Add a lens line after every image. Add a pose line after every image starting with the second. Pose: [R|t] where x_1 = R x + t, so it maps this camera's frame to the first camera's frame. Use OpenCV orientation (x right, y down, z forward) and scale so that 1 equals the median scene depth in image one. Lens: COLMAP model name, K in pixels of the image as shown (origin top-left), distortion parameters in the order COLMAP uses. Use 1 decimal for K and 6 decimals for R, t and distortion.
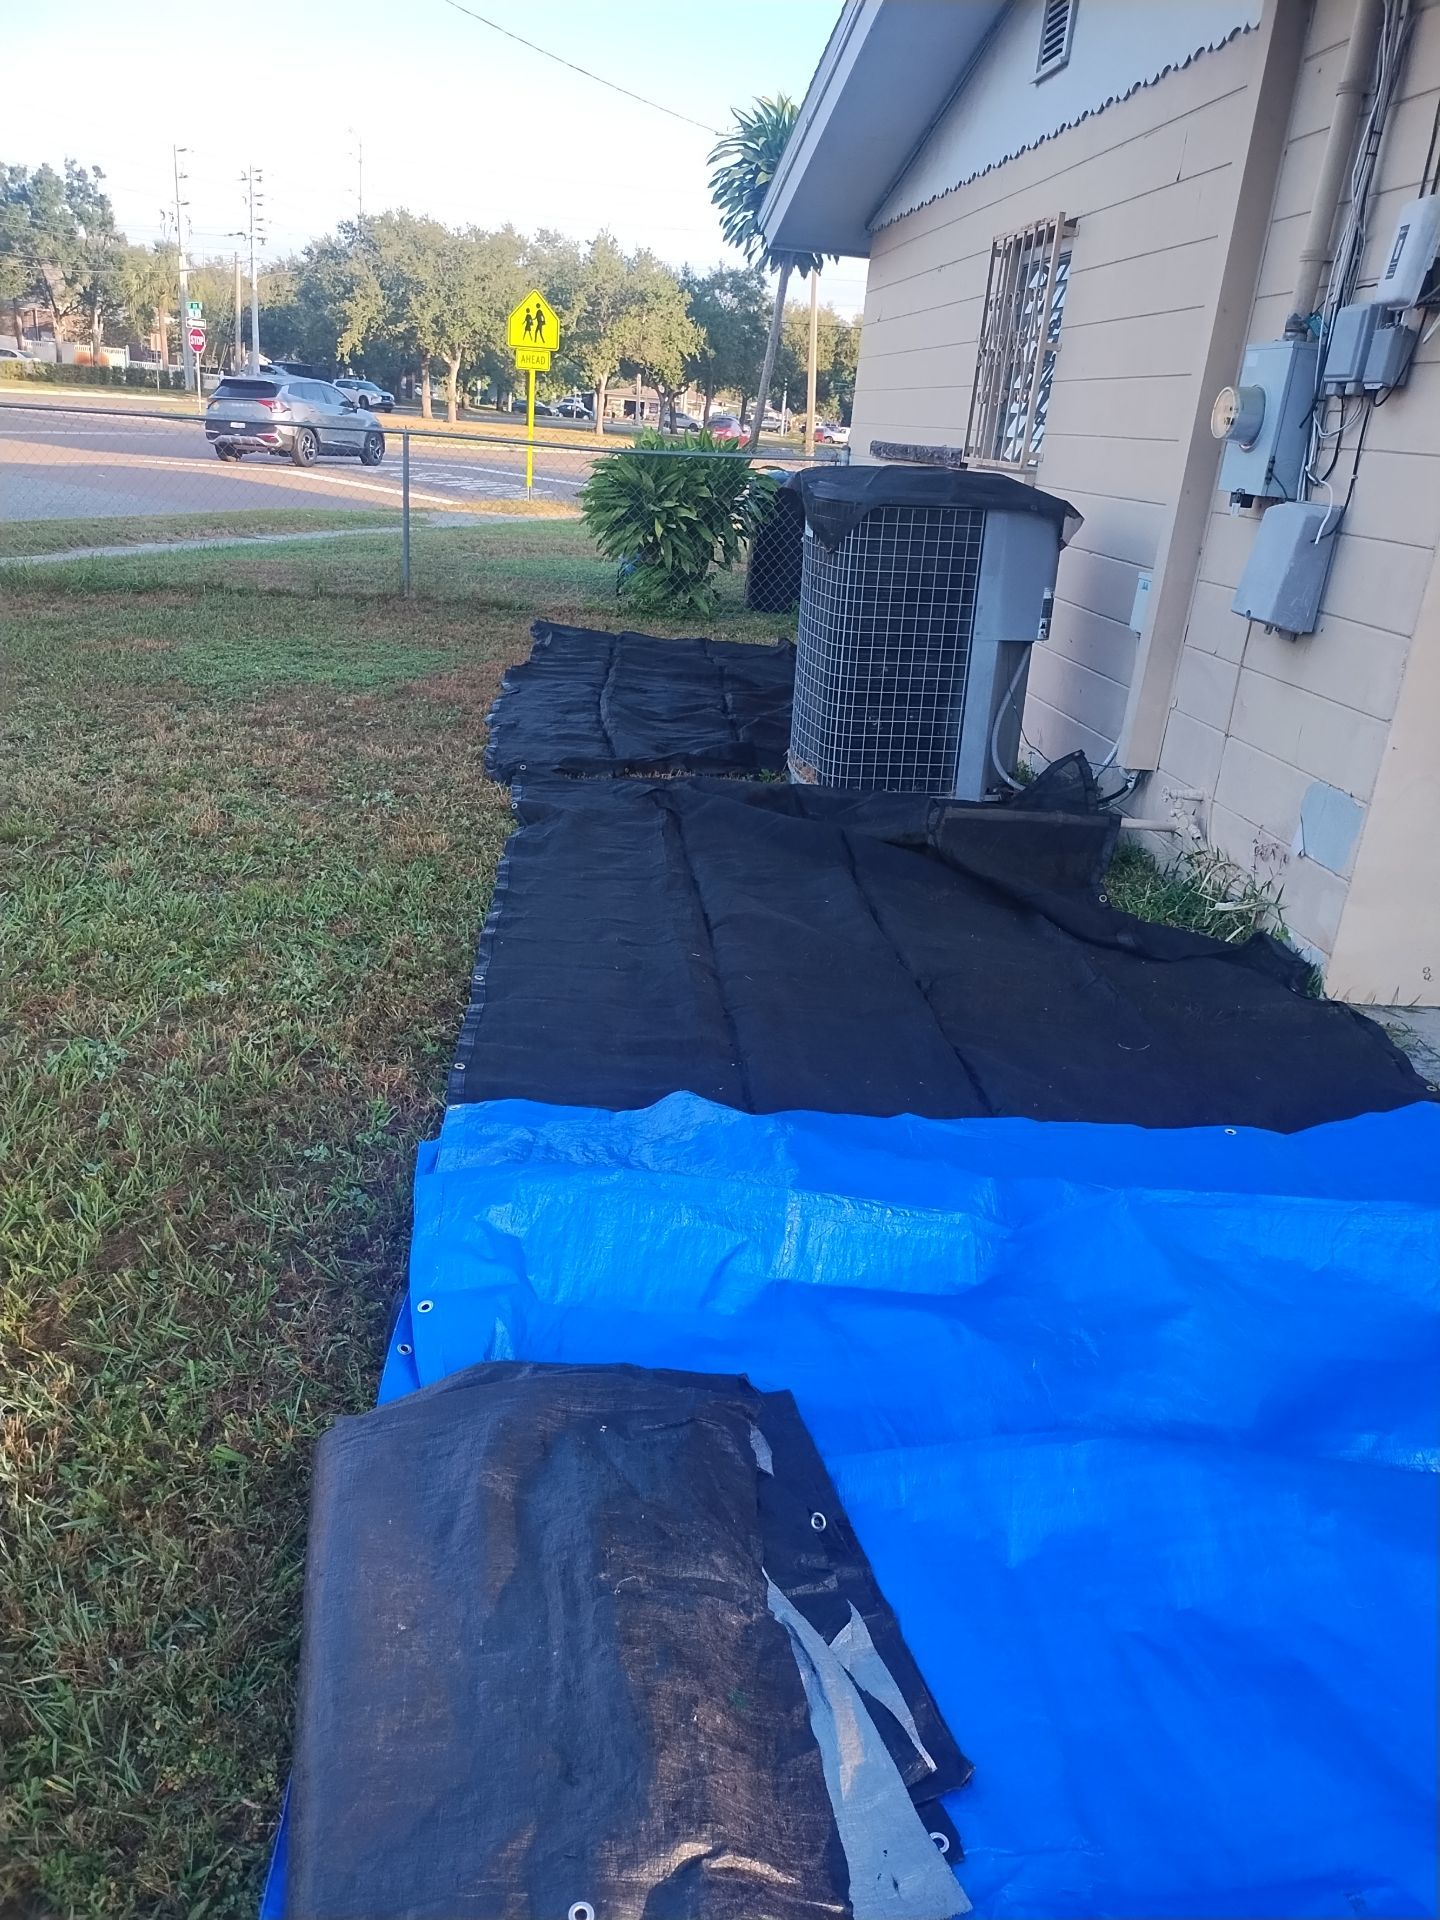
lens RADIAL K [[1413.9, 0, 720.0], [0, 1413.9, 960.0], [0, 0, 1]] dist [0.056596, -0.070277]
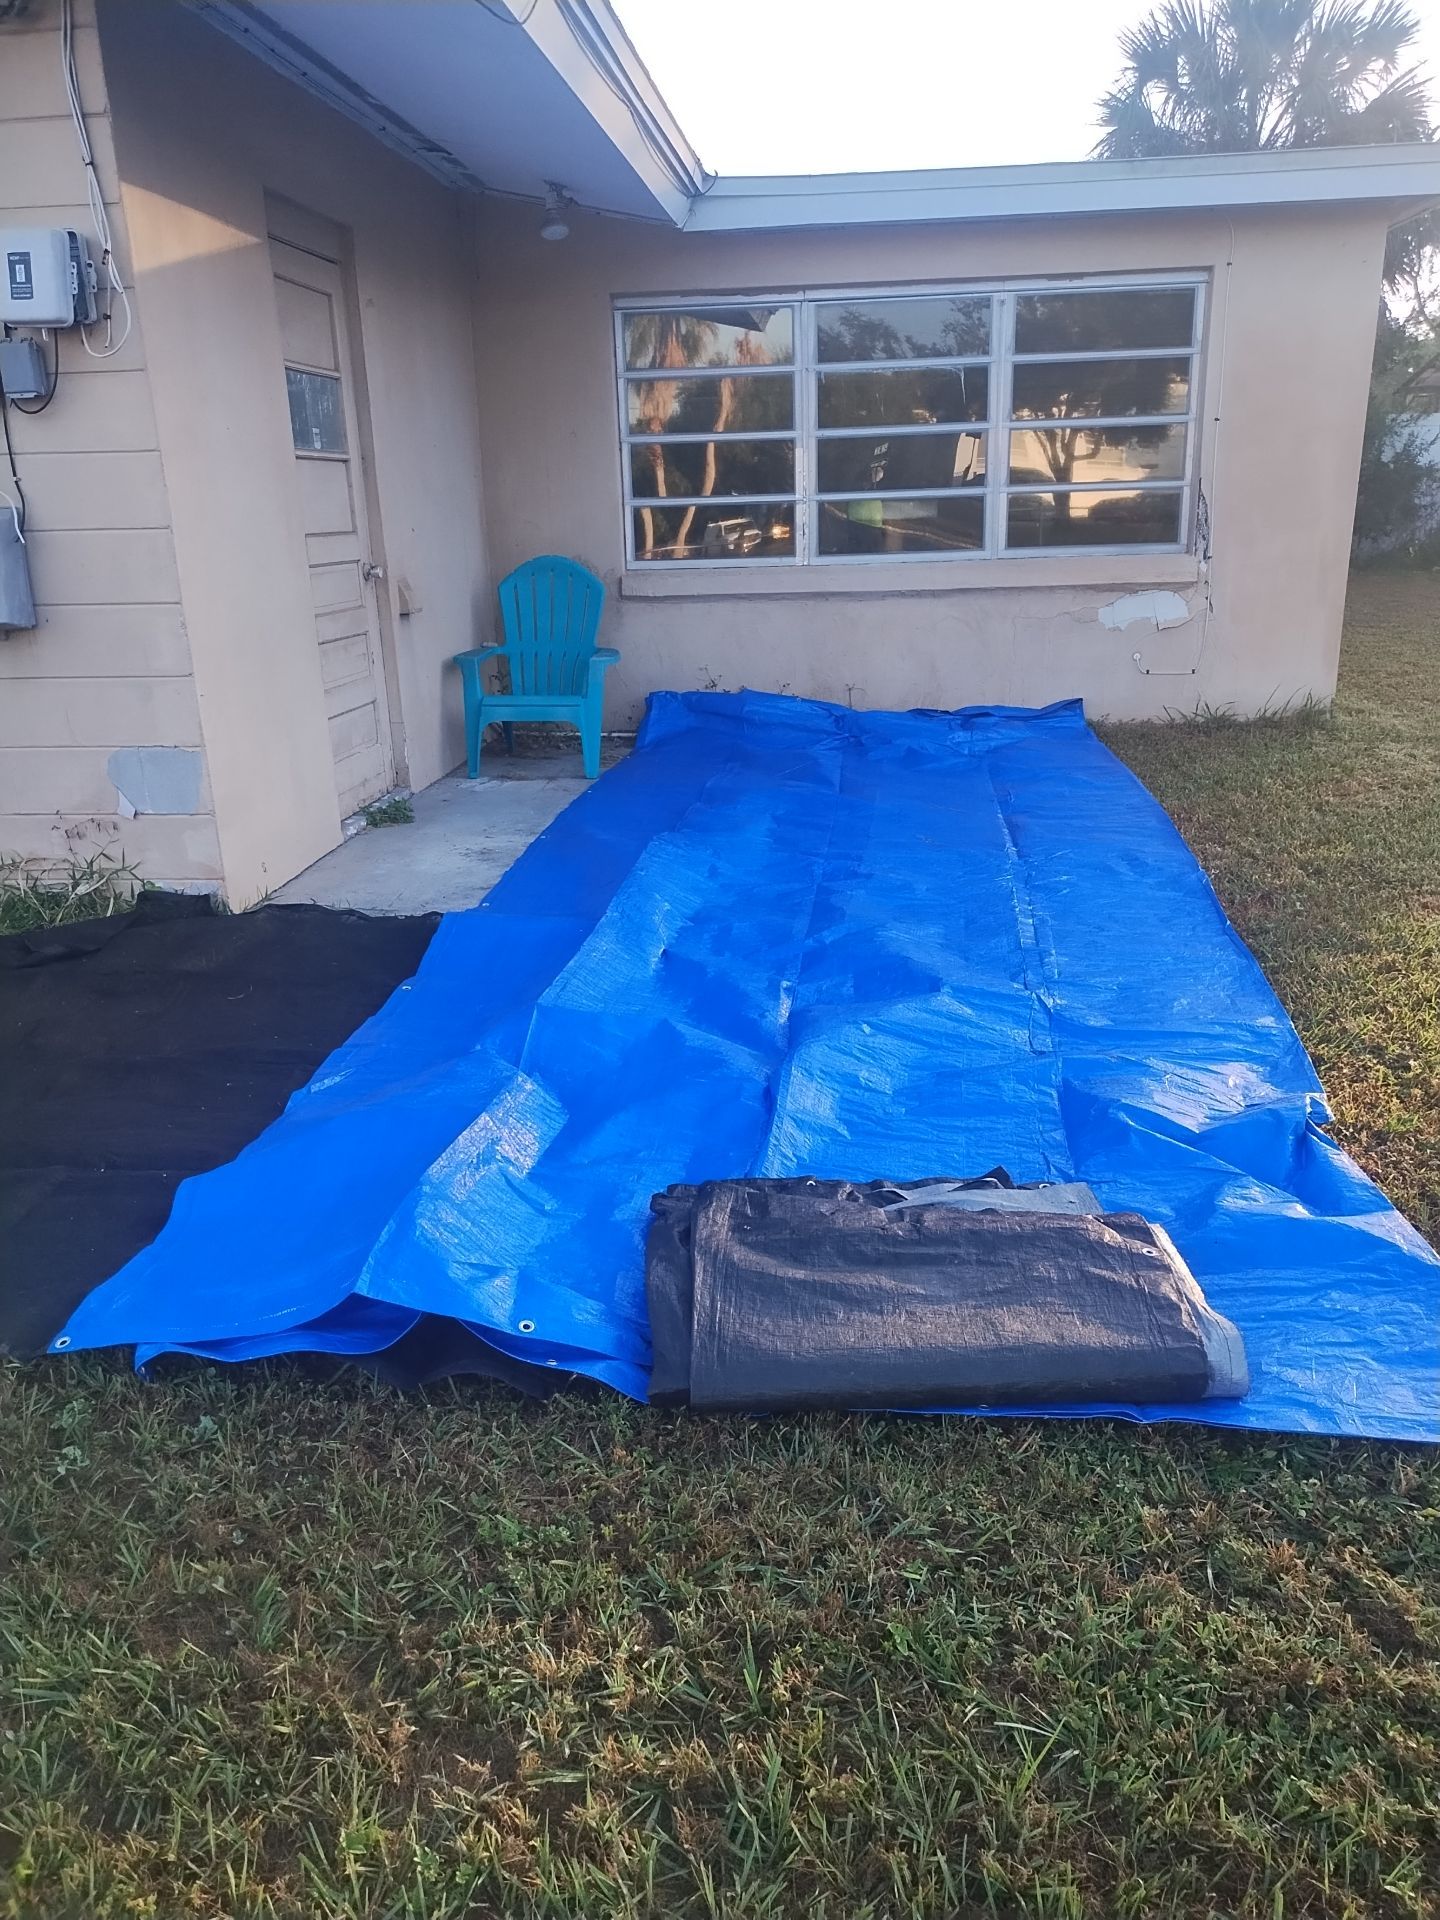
lens RADIAL K [[1413.9, 0, 720.0], [0, 1413.9, 960.0], [0, 0, 1]] dist [0.056596, -0.070277]
pose [[0.212555, -0.400739, 0.891195, -0.558018], [0.392546, 0.870225, 0.297685, -0.133708], [-0.894834, 0.286561, 0.342279, 0.254622]]
